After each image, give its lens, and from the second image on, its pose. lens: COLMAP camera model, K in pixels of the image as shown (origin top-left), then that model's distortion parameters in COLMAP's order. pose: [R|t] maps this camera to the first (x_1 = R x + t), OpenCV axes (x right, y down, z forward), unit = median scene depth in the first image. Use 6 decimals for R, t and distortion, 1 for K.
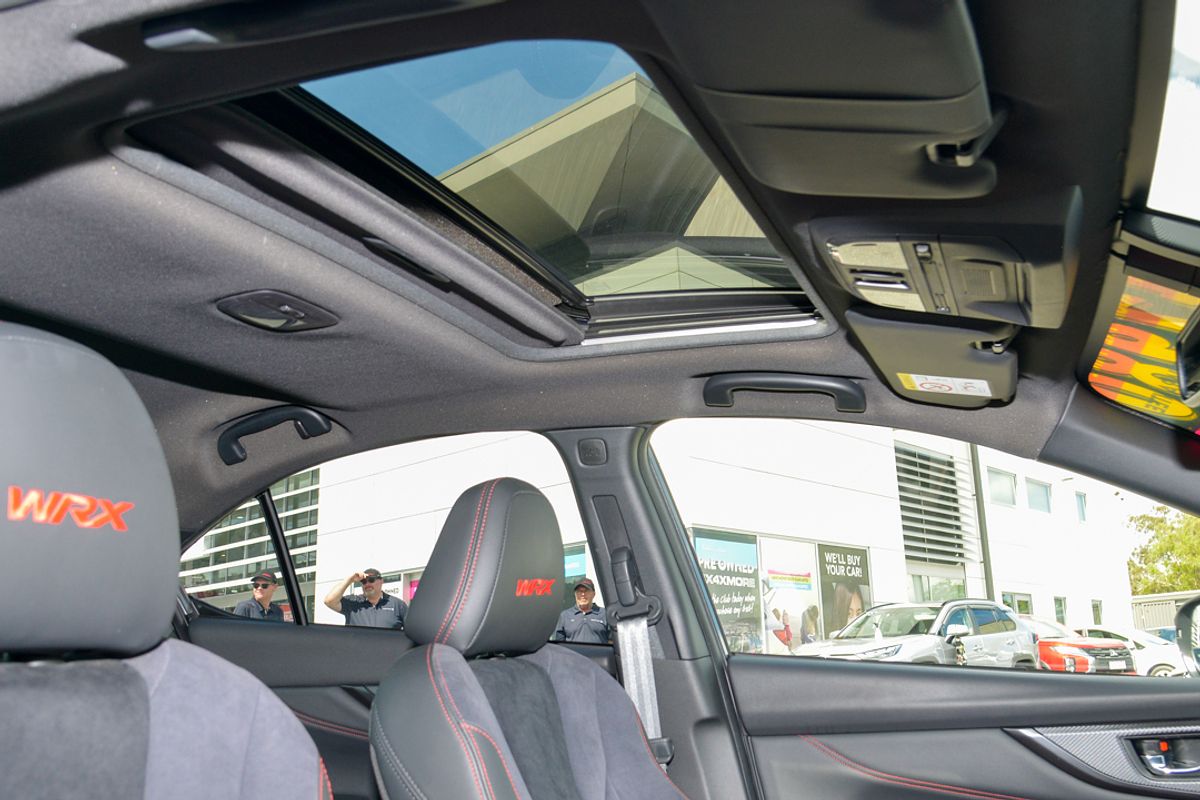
lens RADIAL K [[1136.9, 0, 602.3], [0, 1136.9, 374.6], [0, 0, 1]] dist [-0.097515, 0.005757]
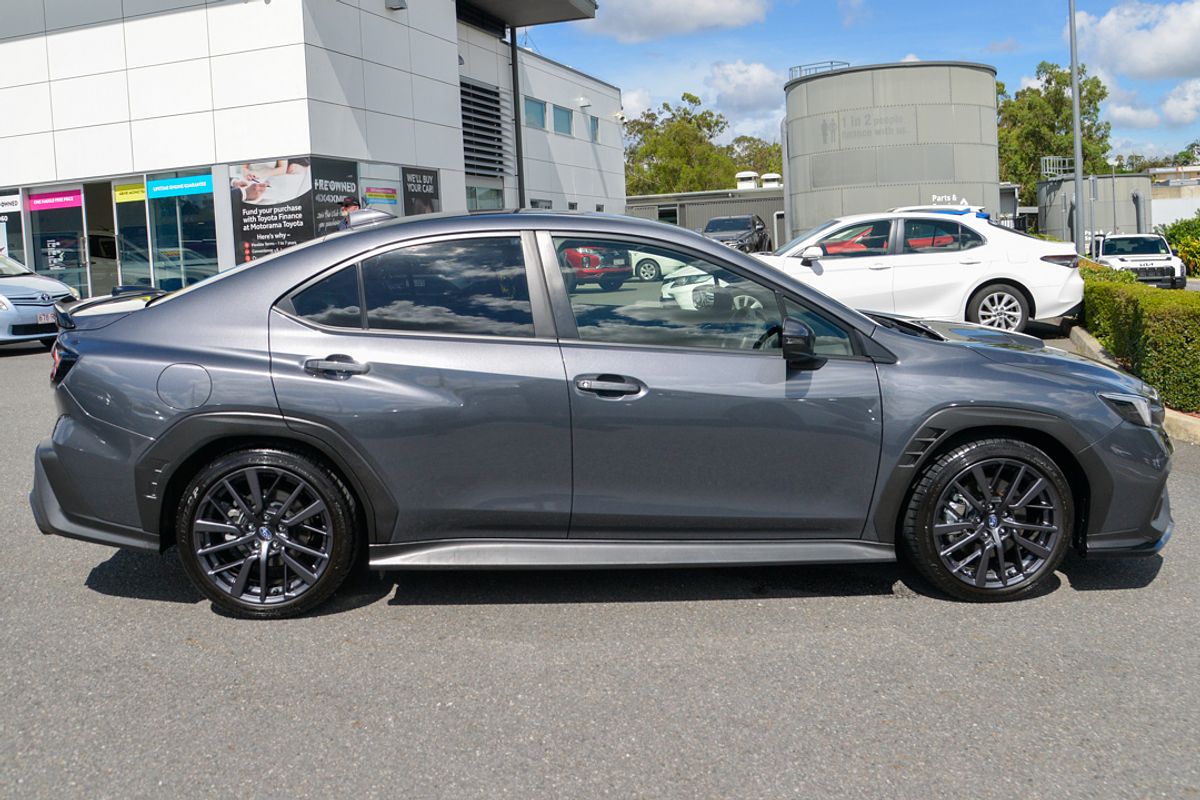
lens RADIAL K [[1060.7, 0, 601.0], [0, 1060.7, 414.1], [0, 0, 1]] dist [-0.142596, 0.148333]
pose [[0.912880, -0.074604, 0.401354, -0.102136], [-0.090374, 0.921832, 0.376907, -0.059796], [-0.398100, -0.380342, 0.834779, -0.170564]]
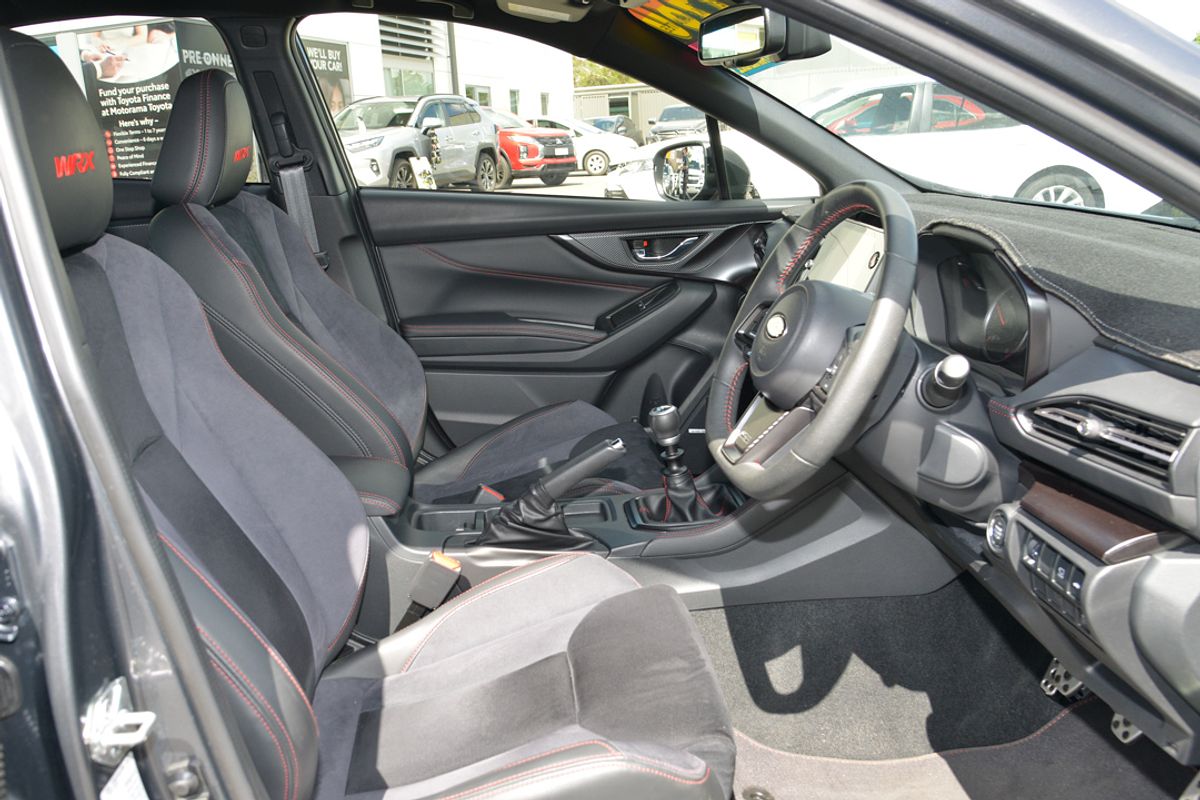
lens RADIAL K [[1060.7, 0, 601.0], [0, 1060.7, 414.1], [0, 0, 1]] dist [-0.142596, 0.148333]
pose [[0.893455, -0.126479, 0.430977, -0.018165], [-0.096508, 0.883064, 0.459222, -0.010683], [-0.438662, -0.451887, 0.776771, -0.020673]]
